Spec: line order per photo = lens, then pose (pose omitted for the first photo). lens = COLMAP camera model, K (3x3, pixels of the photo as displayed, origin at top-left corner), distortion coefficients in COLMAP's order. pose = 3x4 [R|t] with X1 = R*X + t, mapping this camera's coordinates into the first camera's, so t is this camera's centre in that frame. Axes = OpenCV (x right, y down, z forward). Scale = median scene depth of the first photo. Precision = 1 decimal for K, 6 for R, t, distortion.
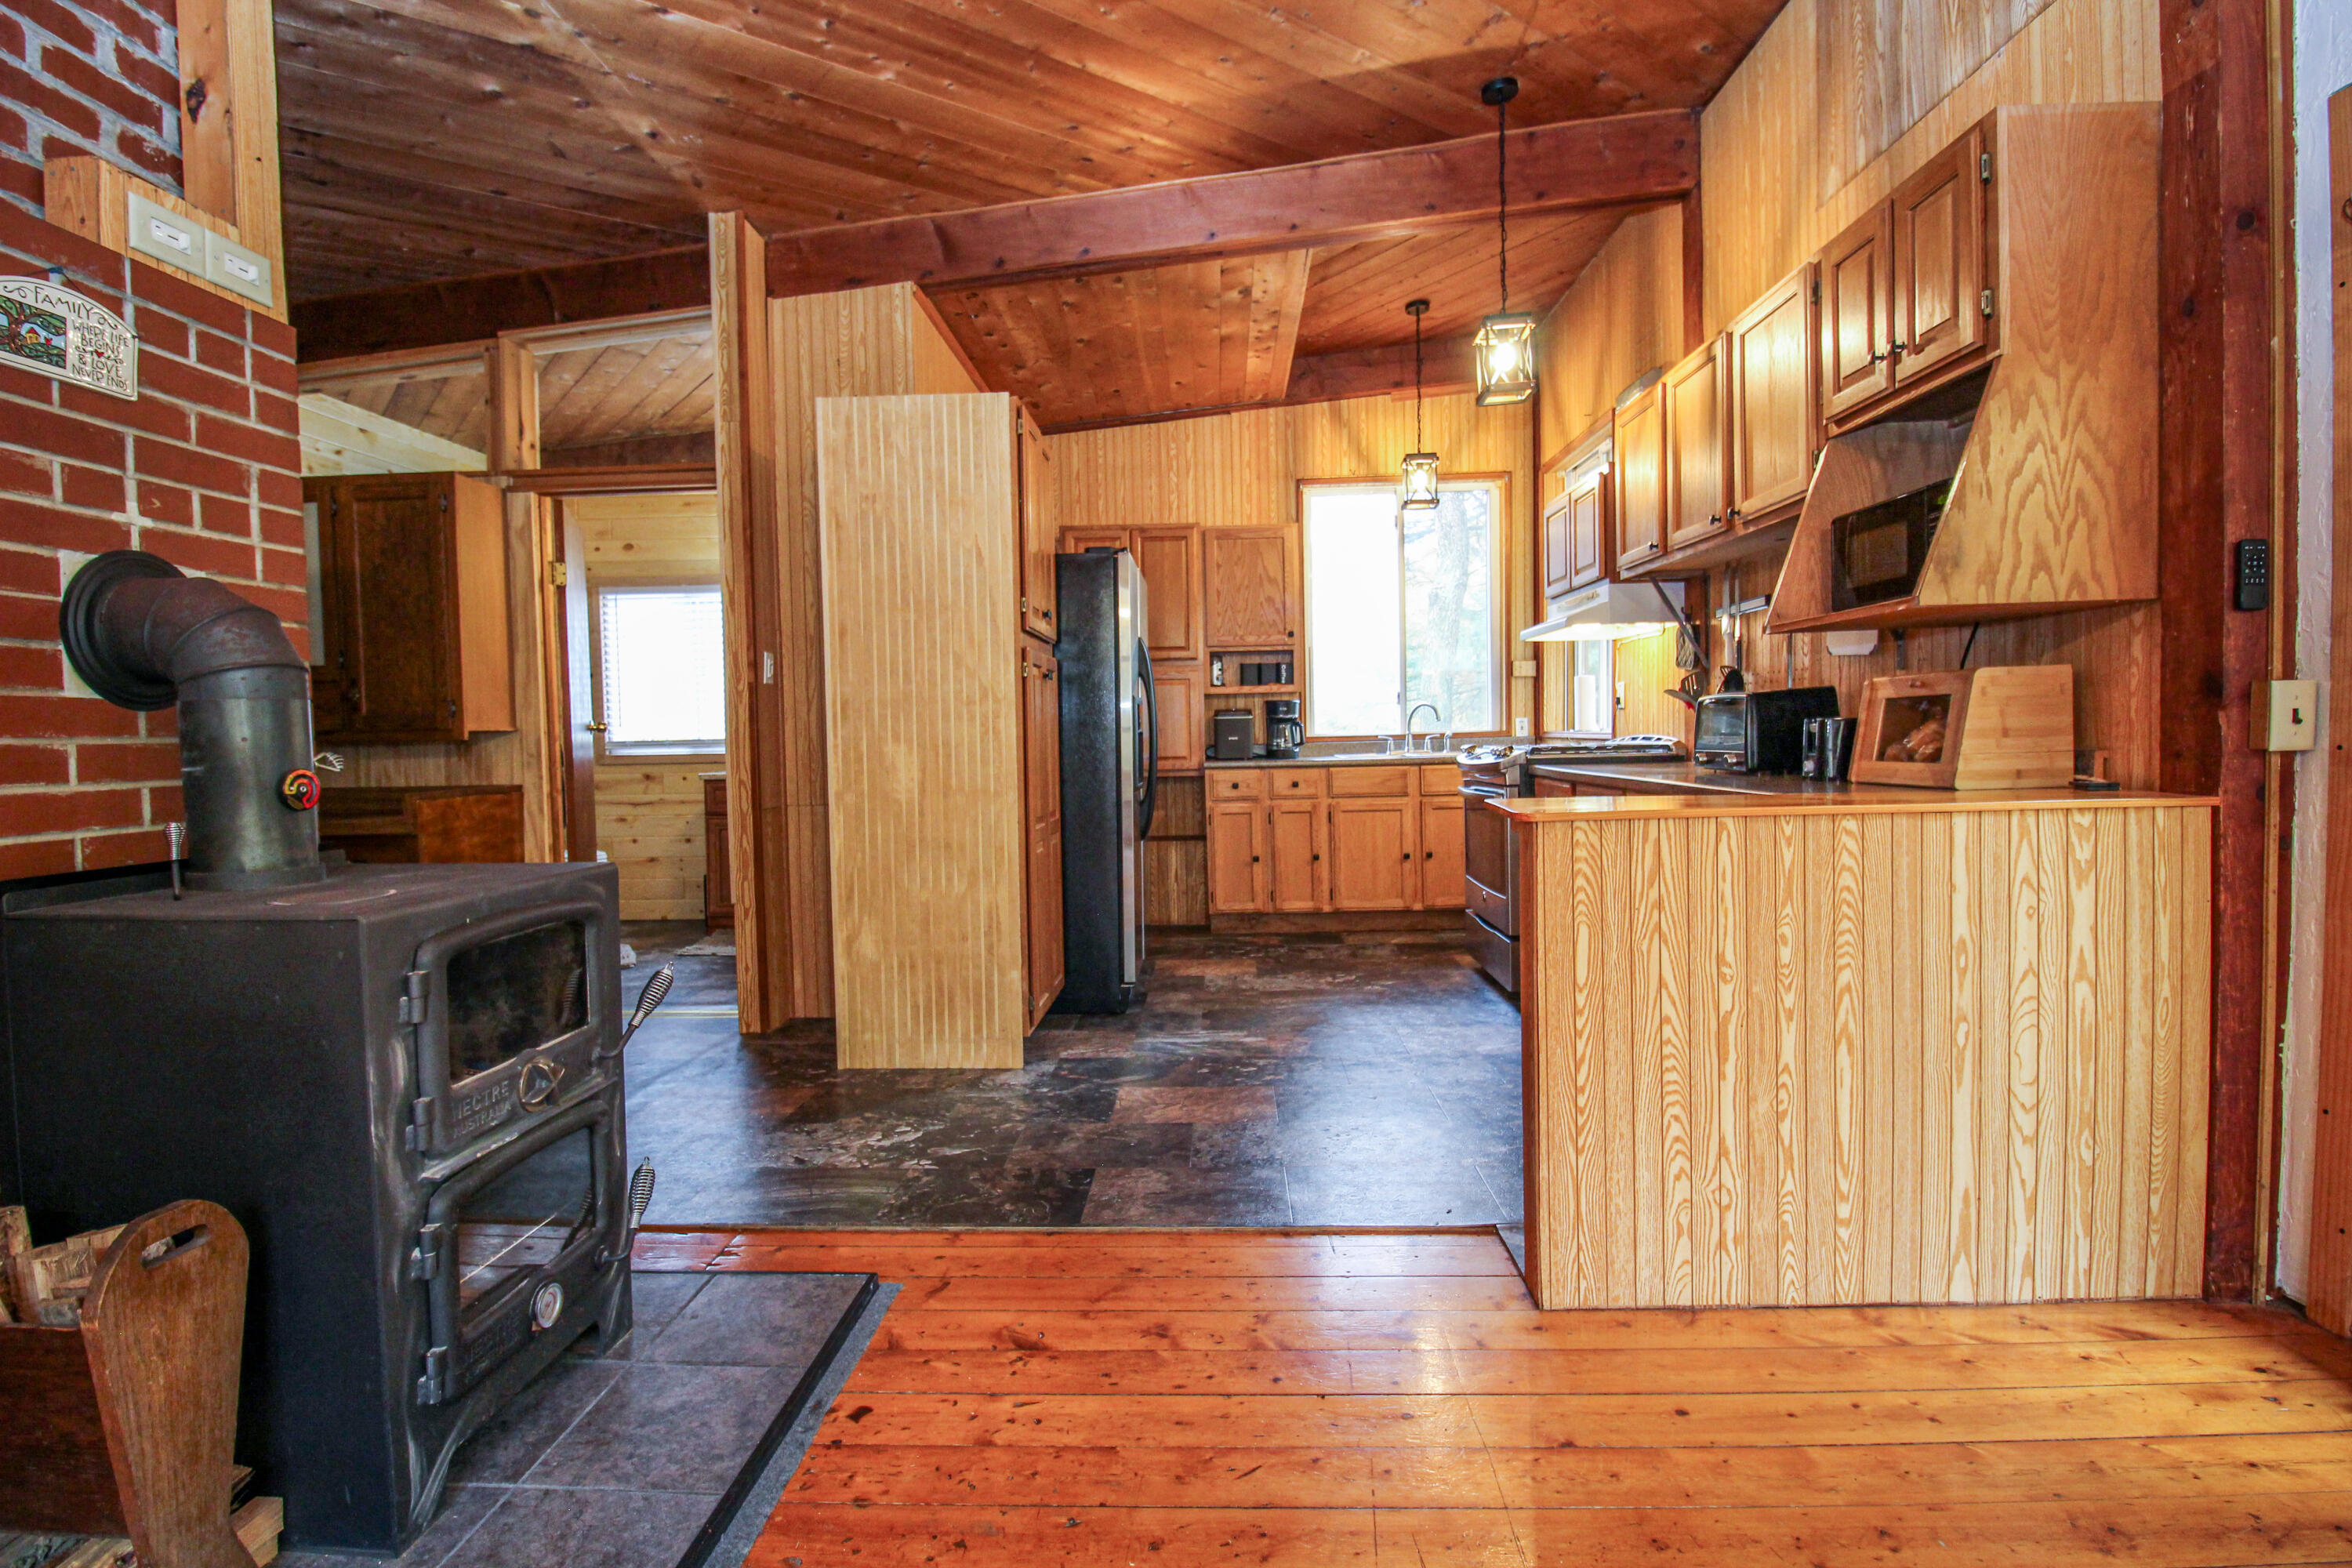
lens RADIAL K [[1088.4, 0, 1180.5], [0, 1088.4, 772.6], [0, 0, 1]] dist [-0.000056, -0.012672]
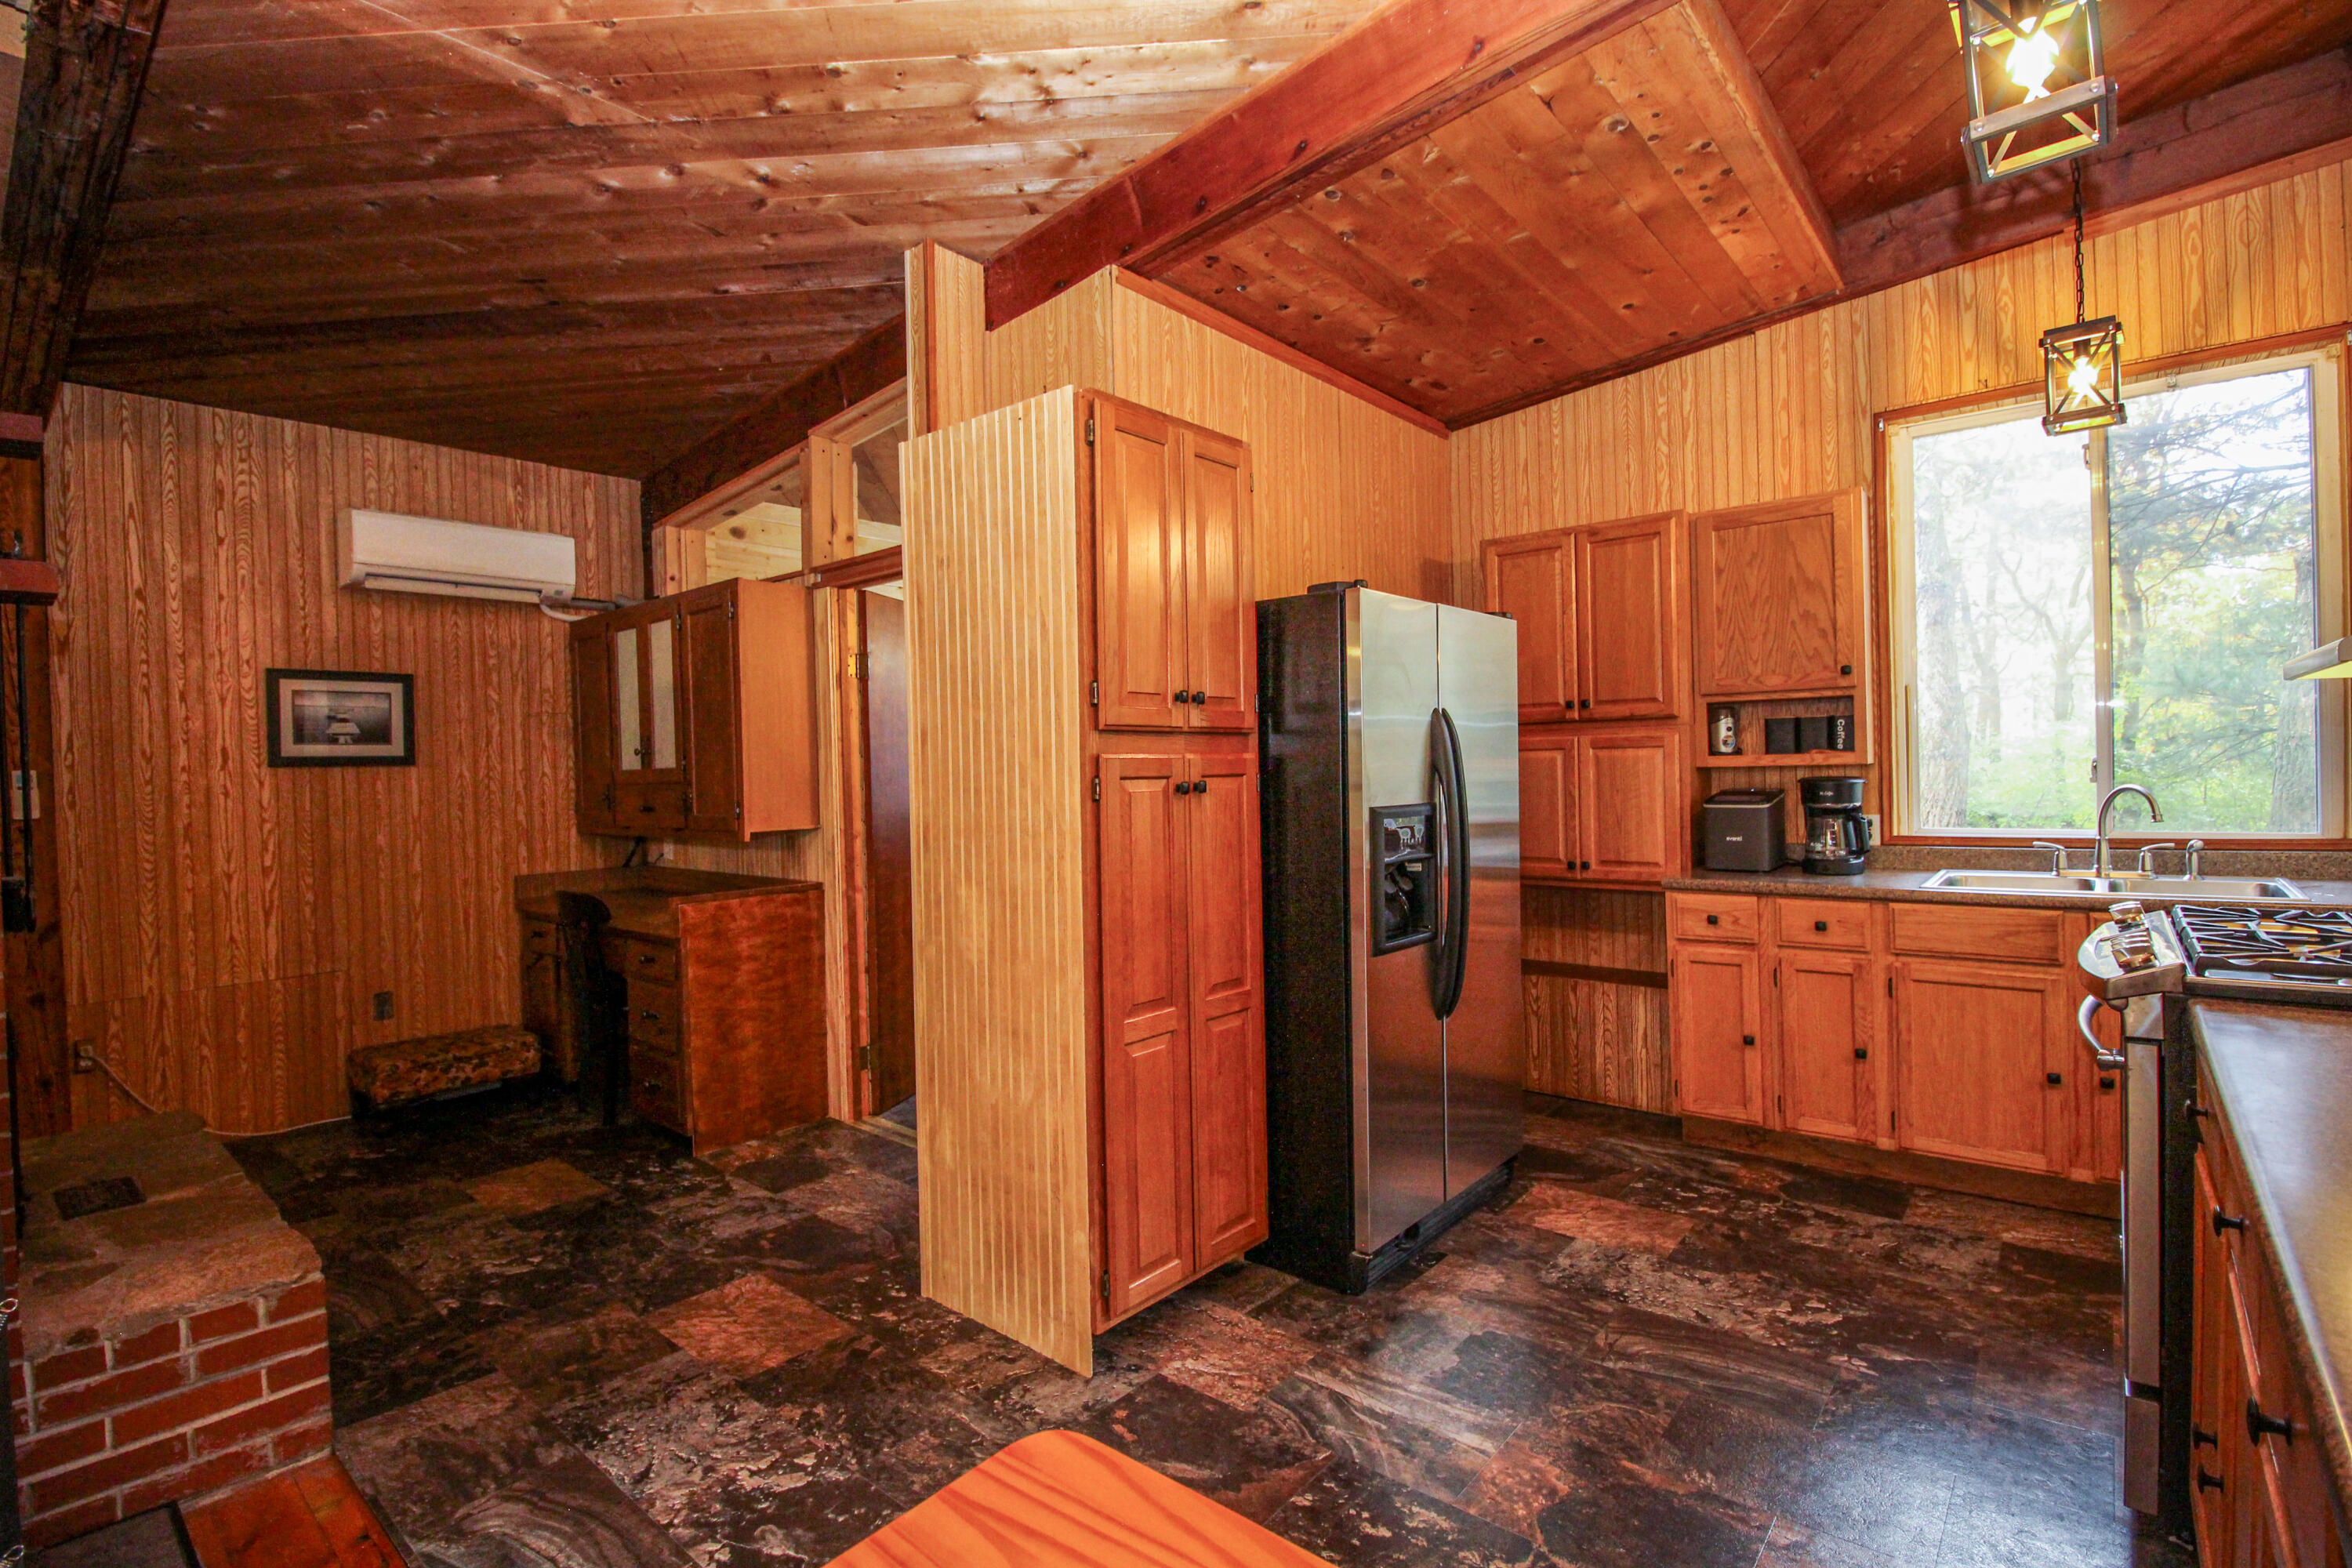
lens RADIAL K [[1089.6, 0, 1178.9], [0, 1089.6, 777.8], [0, 0, 1]] dist [-0.000310, -0.012383]
pose [[0.786980, 0.006494, -0.616944, 0.284901], [-0.014716, 0.999858, -0.008247, -0.087737], [0.616802, 0.015569, 0.786964, 0.453778]]
